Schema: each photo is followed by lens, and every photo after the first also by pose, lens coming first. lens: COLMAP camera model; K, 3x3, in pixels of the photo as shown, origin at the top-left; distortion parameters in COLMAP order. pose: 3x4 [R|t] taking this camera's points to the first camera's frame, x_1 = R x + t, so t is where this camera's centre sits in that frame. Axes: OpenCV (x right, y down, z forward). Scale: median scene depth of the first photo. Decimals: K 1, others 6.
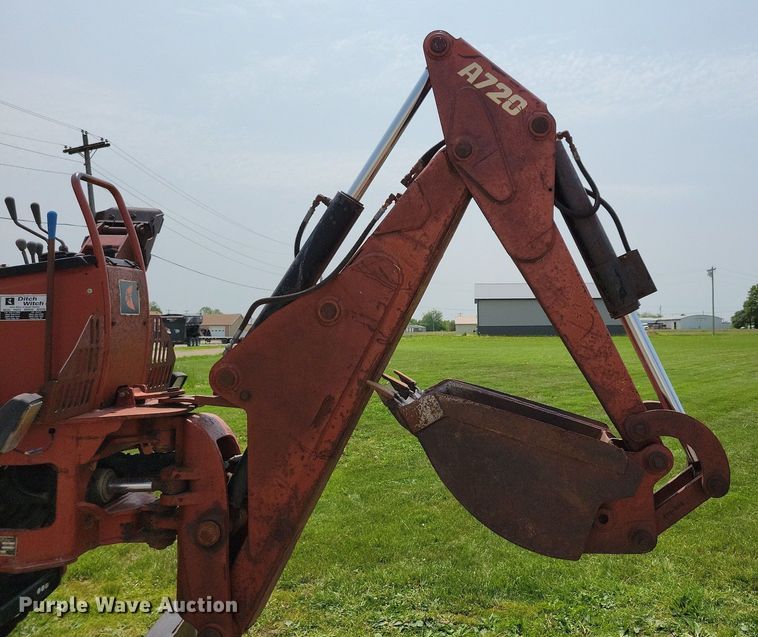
lens RADIAL K [[703.3, 0, 482.2], [0, 703.3, 272.2], [0, 0, 1]] dist [0.030598, 0.000000]
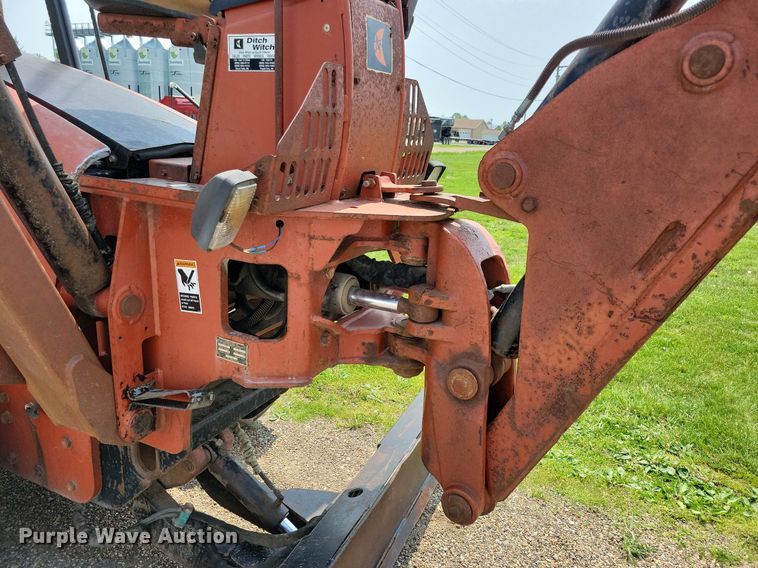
lens RADIAL K [[573.0, 0, 380.8], [0, 573.0, 284.8], [0, 0, 1]] dist [0.041950, -0.009682]
pose [[0.877521, 0.178077, -0.445248, -0.207892], [-0.023143, 0.943137, 0.331596, 0.072861], [0.478980, -0.280678, 0.831744, 0.478600]]
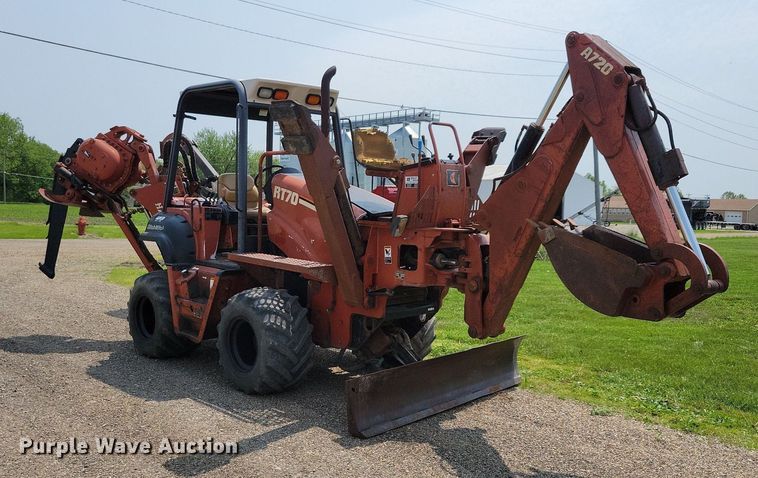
lens RADIAL K [[734.7, 0, 378.0], [0, 734.7, 242.3], [0, 0, 1]] dist [0.052402, 0.000000]
pose [[0.670018, 0.066006, -0.739405, 1.063694], [0.020885, 0.993969, 0.107655, -0.016167], [0.742051, -0.087574, 0.664598, -0.701911]]
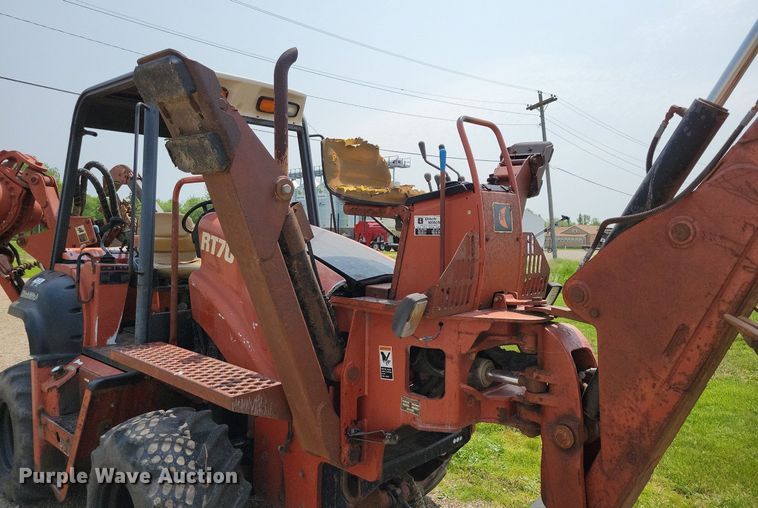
lens RADIAL K [[571.4, 0, 393.7], [0, 571.4, 224.2], [0, 0, 1]] dist [0.046092, -0.003060]
pose [[0.713441, 0.006035, -0.700689, 0.040316], [0.030658, 0.998737, 0.039817, 0.003633], [0.700045, -0.049889, 0.712354, 0.207175]]
